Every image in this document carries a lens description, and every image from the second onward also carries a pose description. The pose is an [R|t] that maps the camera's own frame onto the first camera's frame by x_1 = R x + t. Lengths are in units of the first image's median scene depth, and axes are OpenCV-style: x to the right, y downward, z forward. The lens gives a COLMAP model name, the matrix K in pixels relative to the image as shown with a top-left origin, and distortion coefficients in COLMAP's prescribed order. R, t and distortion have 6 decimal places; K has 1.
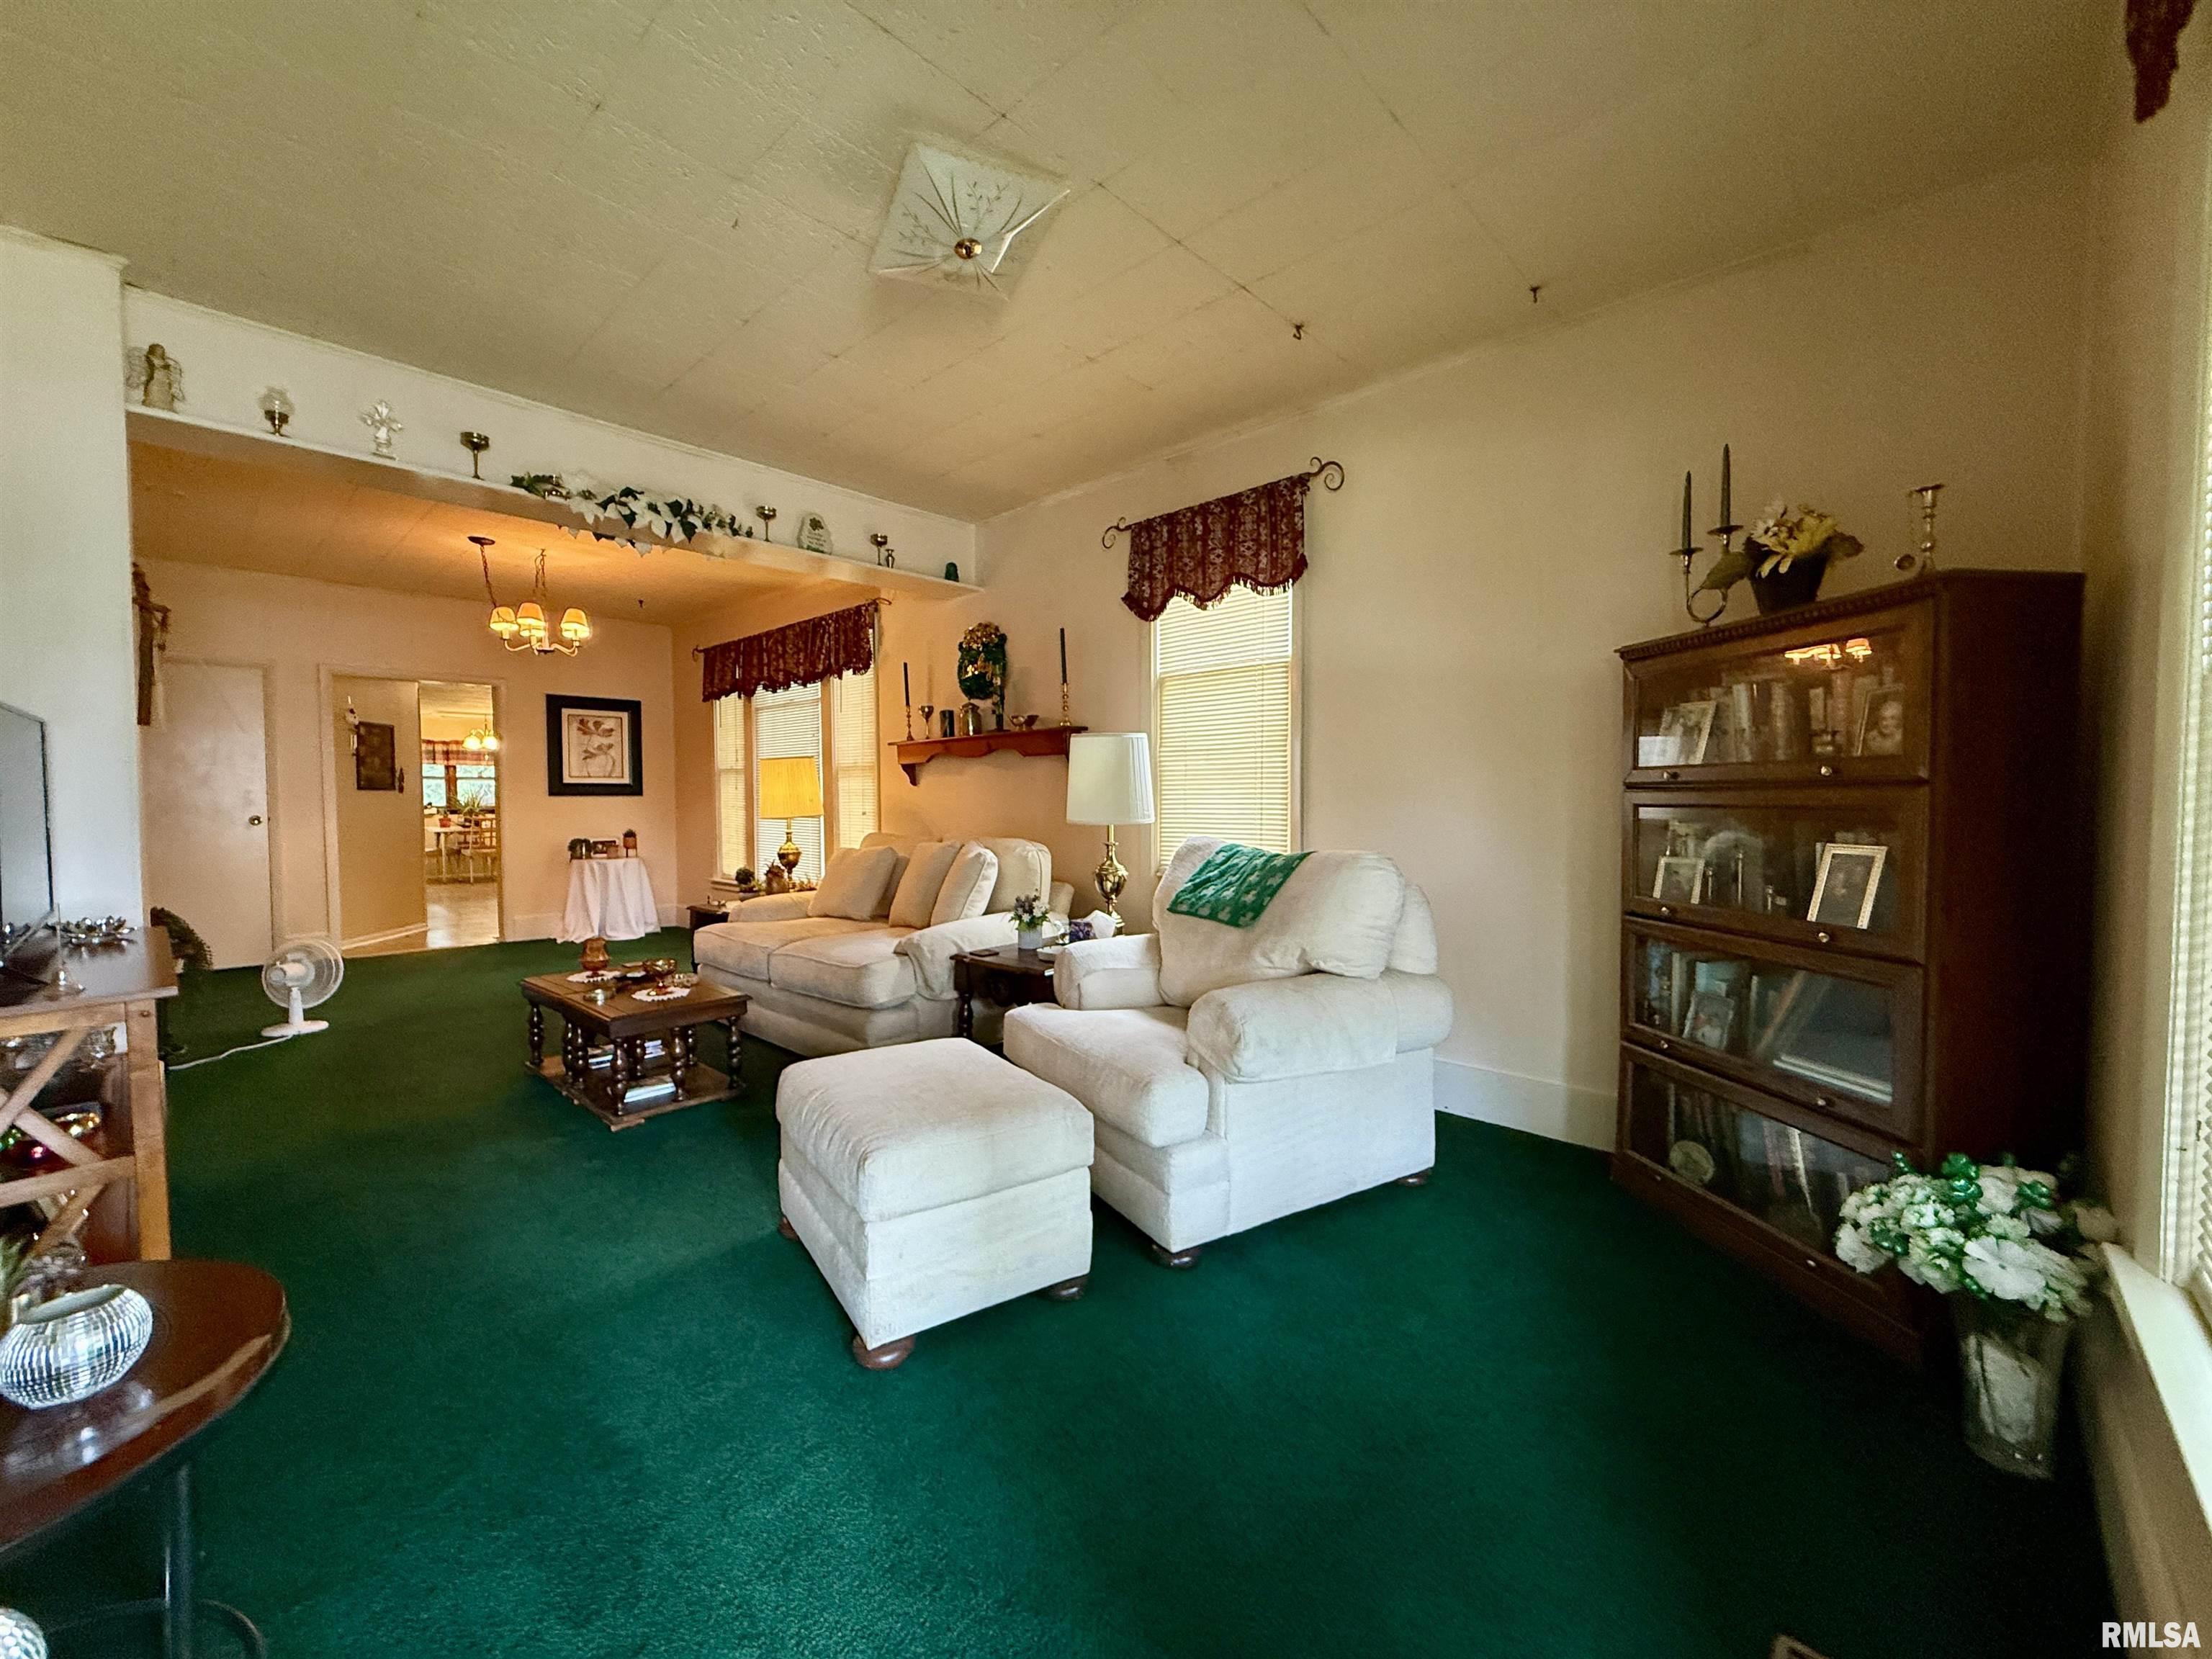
lens RADIAL K [[886.2, 0, 1111.8], [0, 886.2, 821.5], [0, 0, 1]] dist [-0.001698, 0.000049]
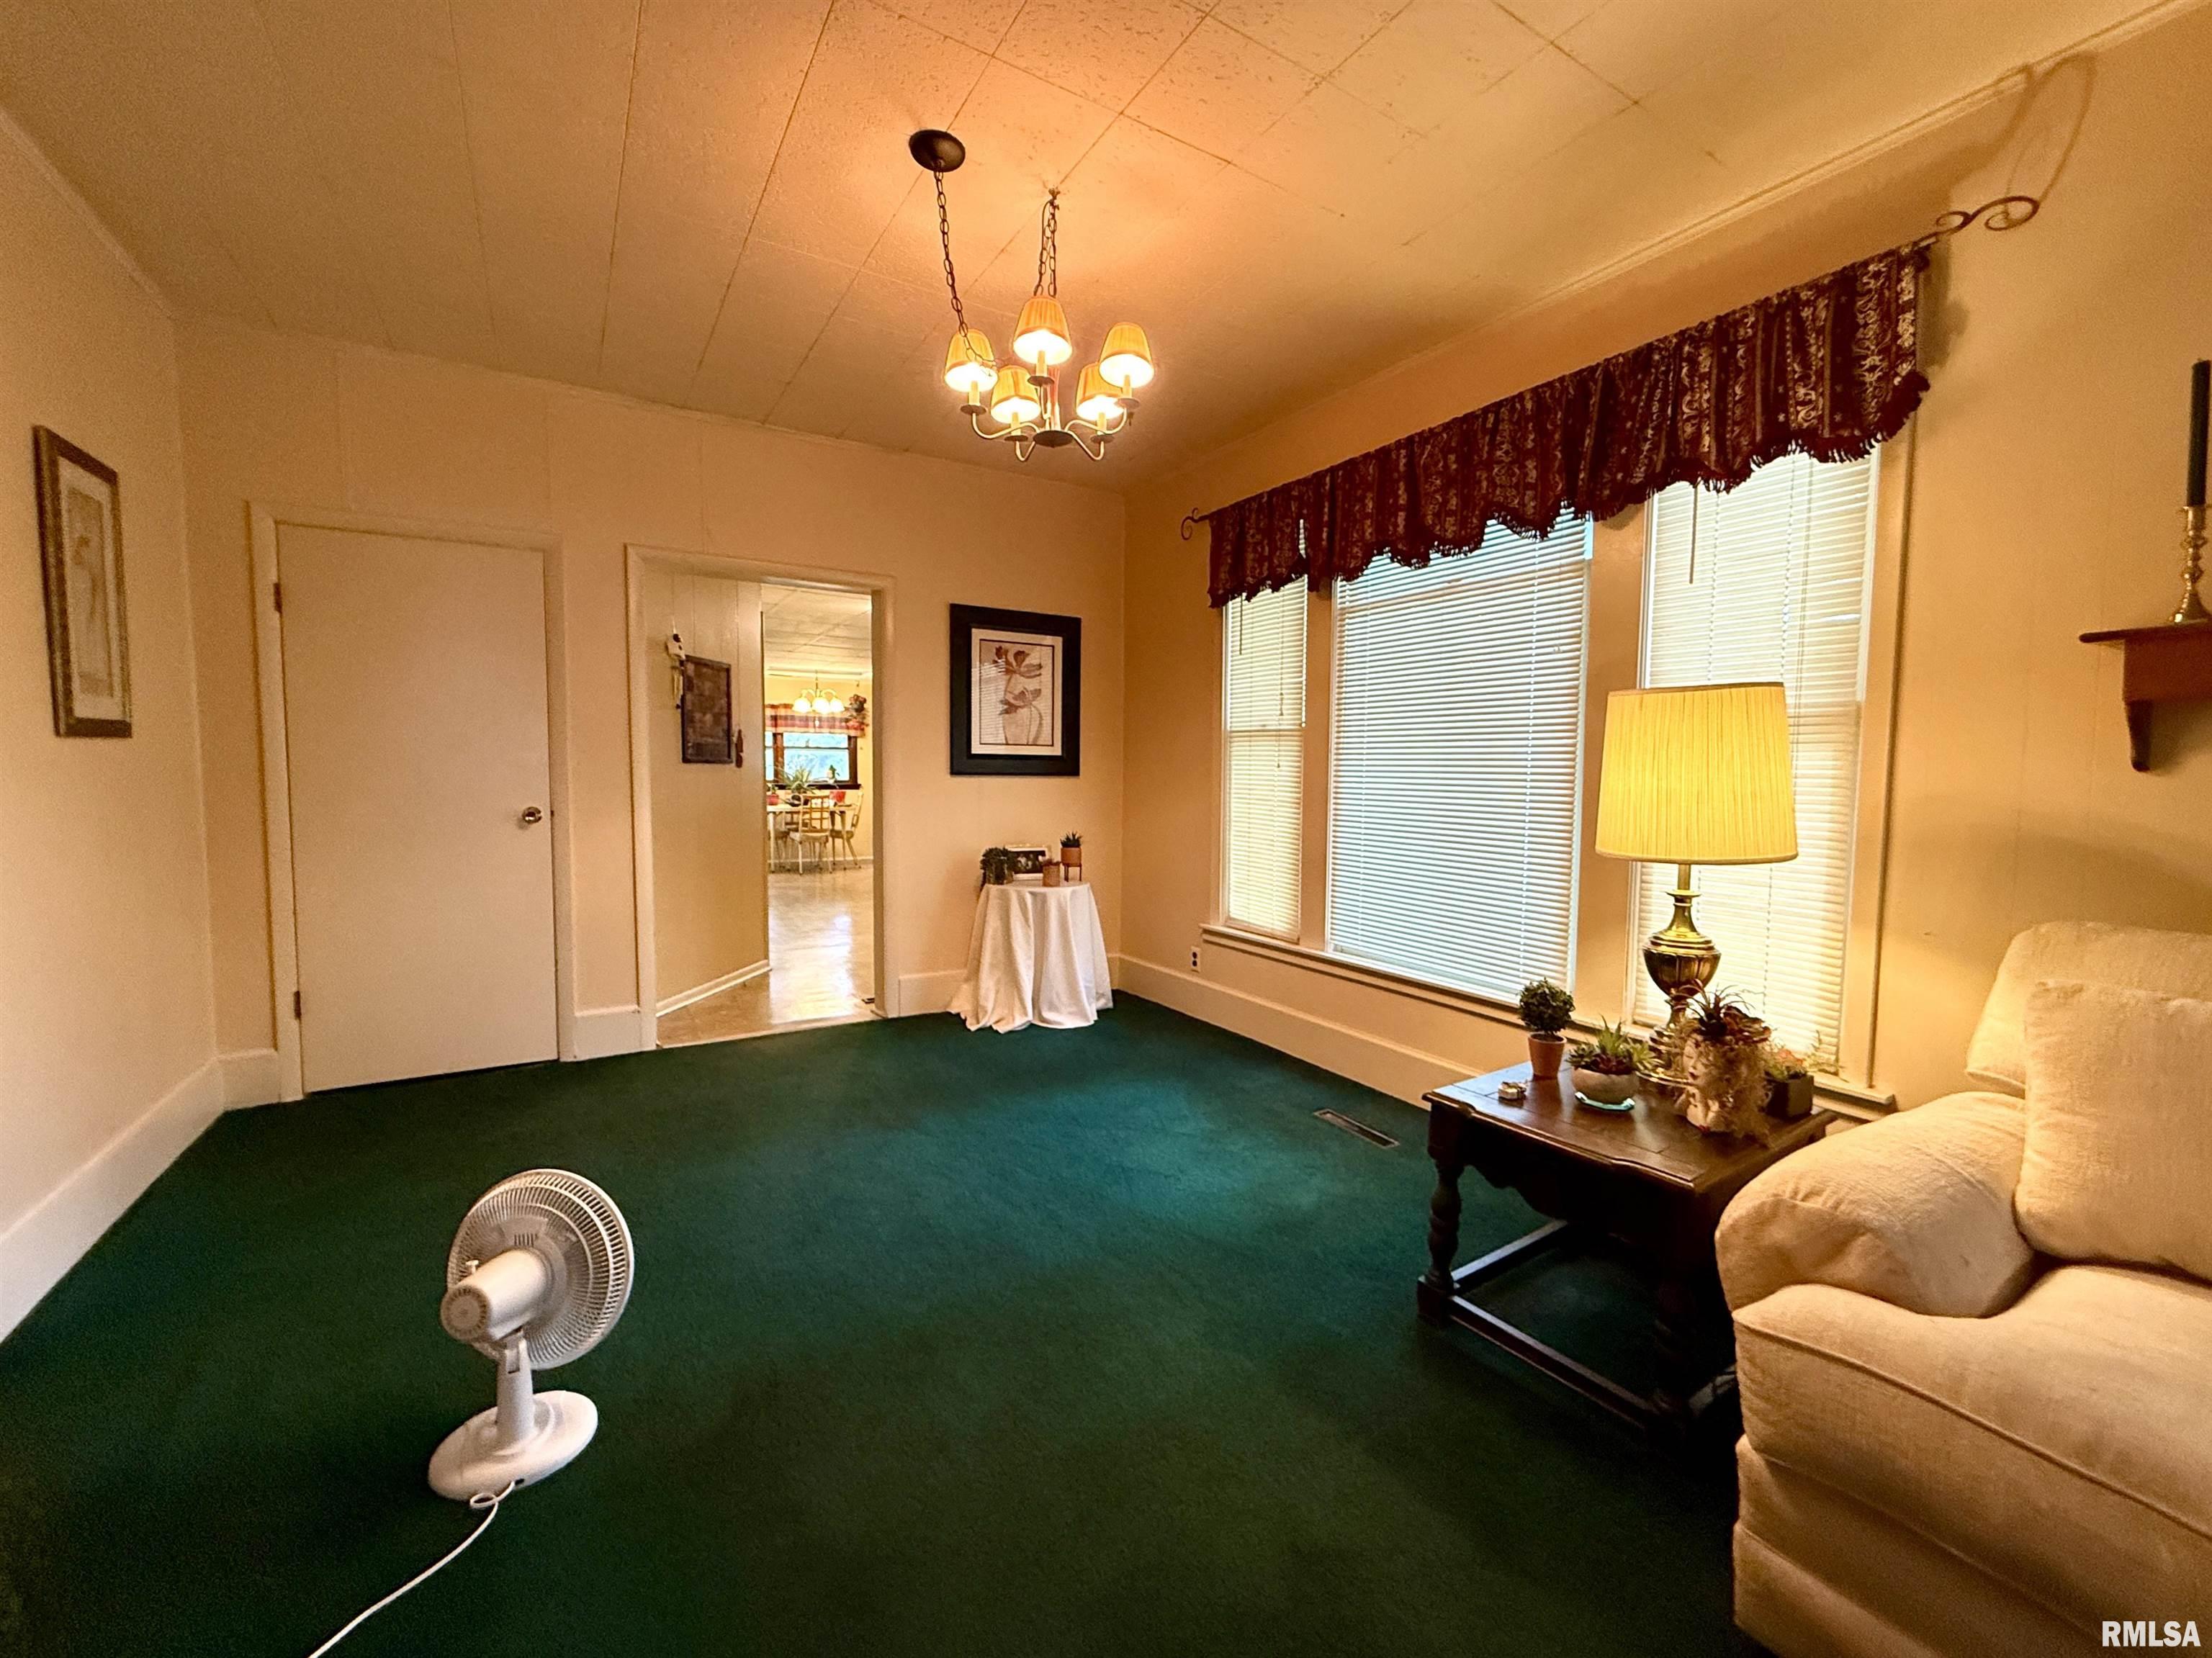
lens RADIAL K [[886.1, 0, 1101.9], [0, 886.1, 827.1], [0, 0, 1]] dist [-0.001698, 0.000049]
pose [[0.963406, 0.028636, -0.266512, -0.370215], [-0.019177, 0.999093, 0.038025, -0.018393], [0.267359, -0.031523, 0.963081, 0.440777]]
